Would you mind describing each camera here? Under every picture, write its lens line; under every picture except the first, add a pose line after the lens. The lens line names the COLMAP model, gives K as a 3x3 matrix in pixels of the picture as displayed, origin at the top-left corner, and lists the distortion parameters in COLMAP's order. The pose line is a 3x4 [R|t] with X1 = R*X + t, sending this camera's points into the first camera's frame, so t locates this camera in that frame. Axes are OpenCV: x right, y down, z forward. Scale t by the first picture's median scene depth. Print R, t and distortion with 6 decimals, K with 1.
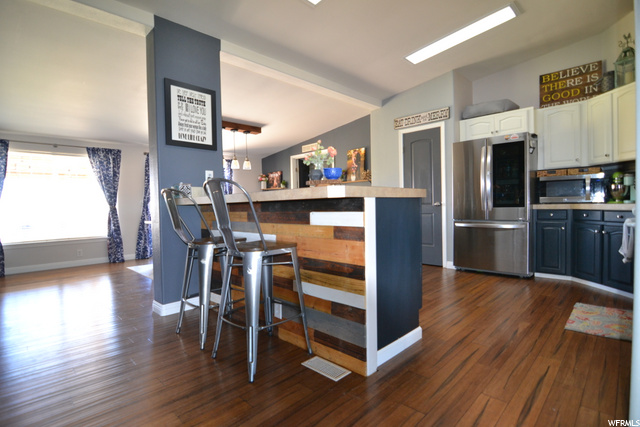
lens RADIAL K [[320.9, 0, 315.8], [0, 320.9, 213.4], [0, 0, 1]] dist [-0.012643, -0.004987]
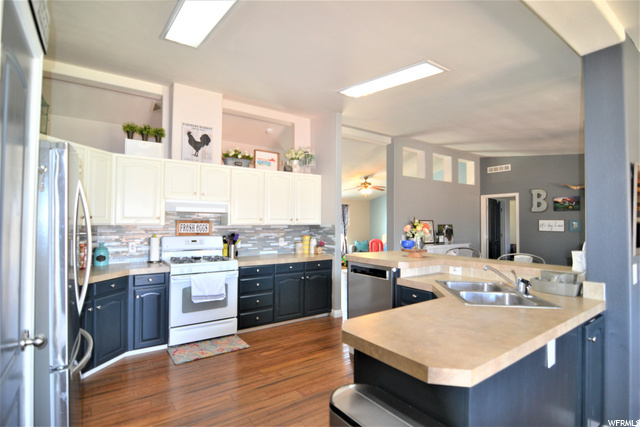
lens RADIAL K [[320.9, 0, 319.4], [0, 320.9, 214.4], [0, 0, 1]] dist [-0.012643, -0.004987]
pose [[-0.985972, 0.019950, 0.165712, 0.115951], [0.019749, 0.999801, -0.002859, -0.153016], [-0.165736, 0.000453, -0.986170, 1.453656]]
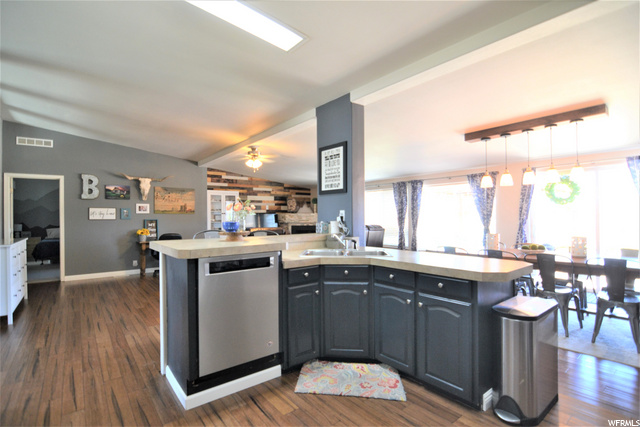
lens RADIAL K [[312.1, 0, 315.1], [0, 312.1, 214.8], [0, 0, 1]] dist [-0.011923, -0.001200]
pose [[-0.125417, 0.018763, -0.991927, 0.669421], [-0.012358, 0.999714, 0.020472, -0.113655], [0.992027, 0.014826, -0.125149, 0.848127]]
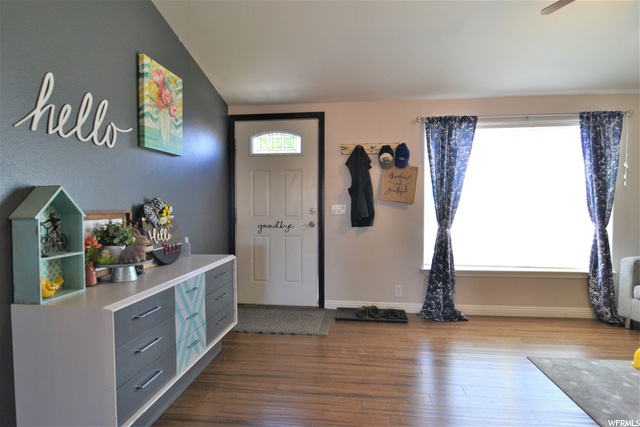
lens RADIAL K [[360.1, 0, 319.9], [0, 360.1, 213.6], [0, 0, 1]] dist [-0.004183, -0.000270]
pose [[-0.615037, -0.002126, 0.788496, 0.097881], [0.032231, 0.999093, 0.027835, -0.045832], [-0.787839, 0.042533, -0.614410, -0.184738]]
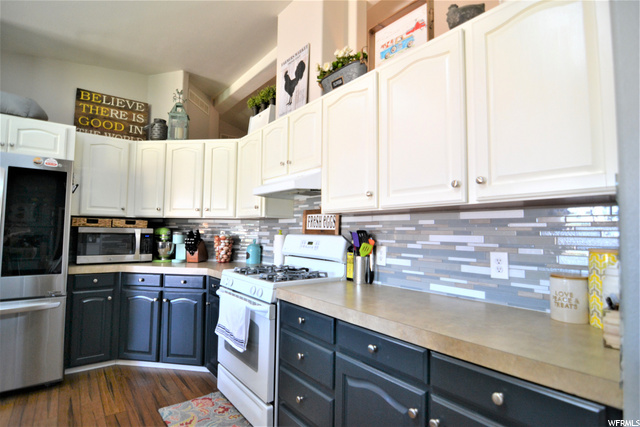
lens RADIAL K [[320.9, 0, 313.9], [0, 320.9, 213.9], [0, 0, 1]] dist [-0.012643, -0.004987]
pose [[0.126306, 0.082731, 0.988535, 0.068865], [0.005403, 0.996444, -0.084083, -0.080603], [-0.991977, 0.015961, 0.125410, 0.395149]]
